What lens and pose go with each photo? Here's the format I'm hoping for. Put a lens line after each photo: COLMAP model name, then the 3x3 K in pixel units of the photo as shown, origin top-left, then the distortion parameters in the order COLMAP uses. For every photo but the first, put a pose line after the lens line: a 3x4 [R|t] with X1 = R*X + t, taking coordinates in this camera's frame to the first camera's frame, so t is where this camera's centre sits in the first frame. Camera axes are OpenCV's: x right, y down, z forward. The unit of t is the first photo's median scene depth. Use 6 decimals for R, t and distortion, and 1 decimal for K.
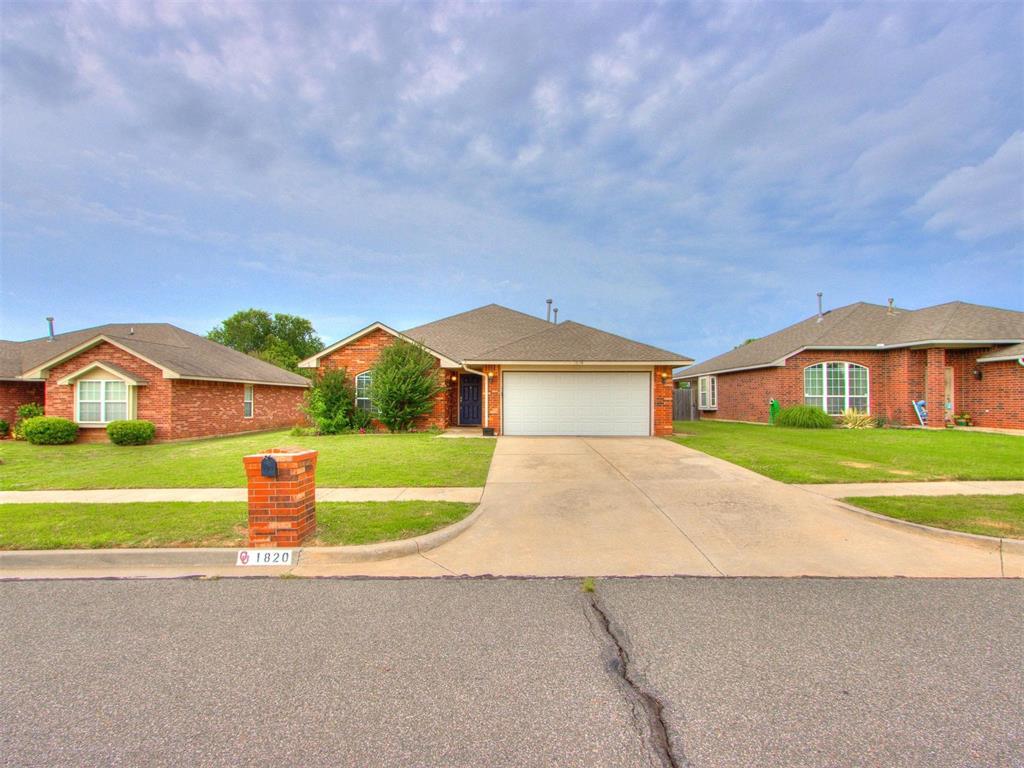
lens RADIAL K [[464.4, 0, 471.9], [0, 464.4, 387.6], [0, 0, 1]] dist [0.002547, 0.000562]
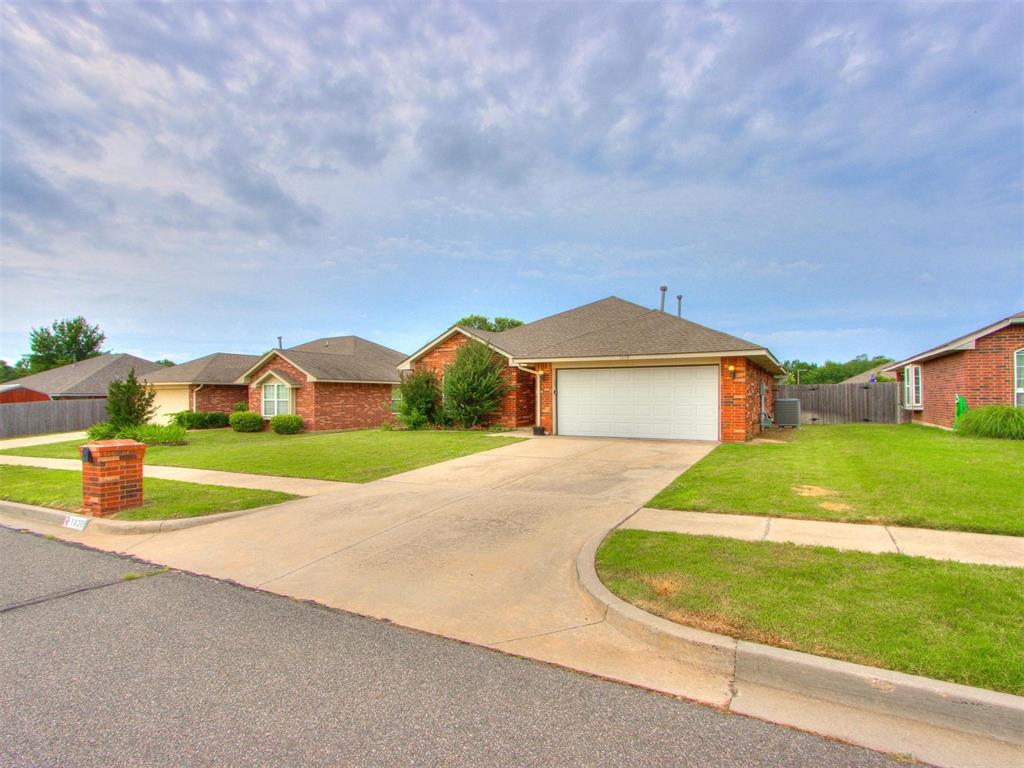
lens RADIAL K [[463.3, 0, 512.0], [0, 463.3, 384.0], [0, 0, 1]] dist [0.002116, 0.000600]
pose [[0.915578, -0.014748, -0.401870, 0.338874], [0.015386, 0.999880, -0.001640, -0.003301], [0.401846, -0.004682, 0.915695, 0.076149]]
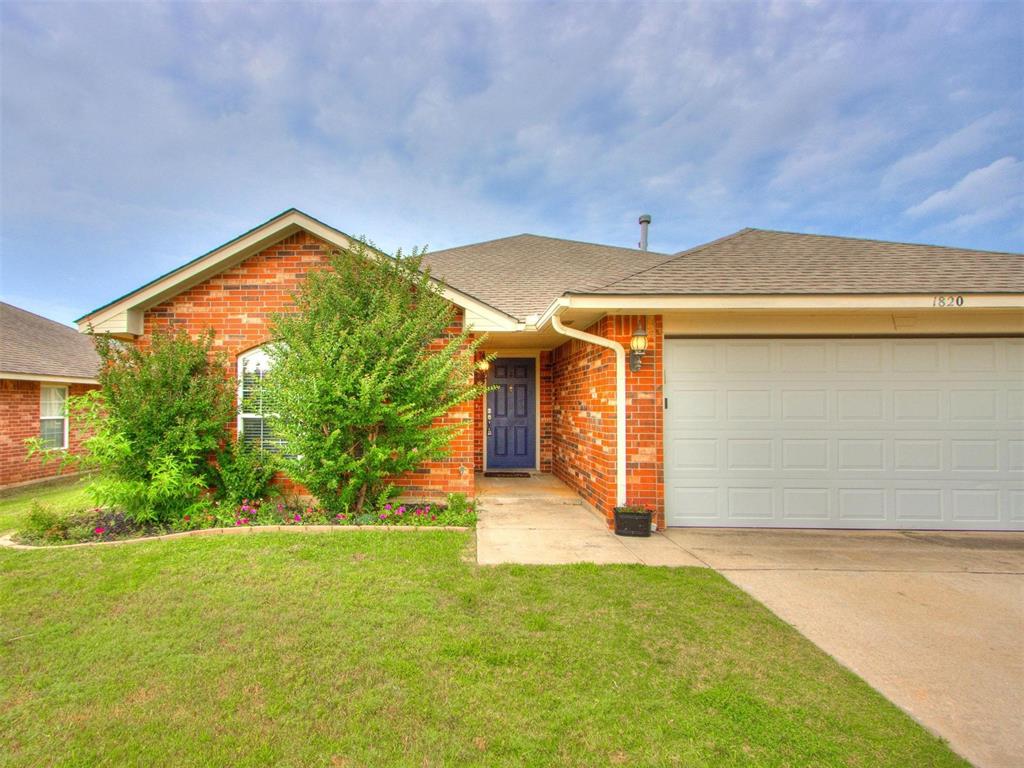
lens RADIAL K [[512.5, 0, 448.7], [0, 512.5, 391.4], [0, 0, 1]] dist [-0.003646, -0.000190]
pose [[0.999462, -0.003144, 0.032648, -0.092221], [0.003204, 0.999993, -0.001762, 0.004429], [-0.032642, 0.001866, 0.999465, 0.583490]]
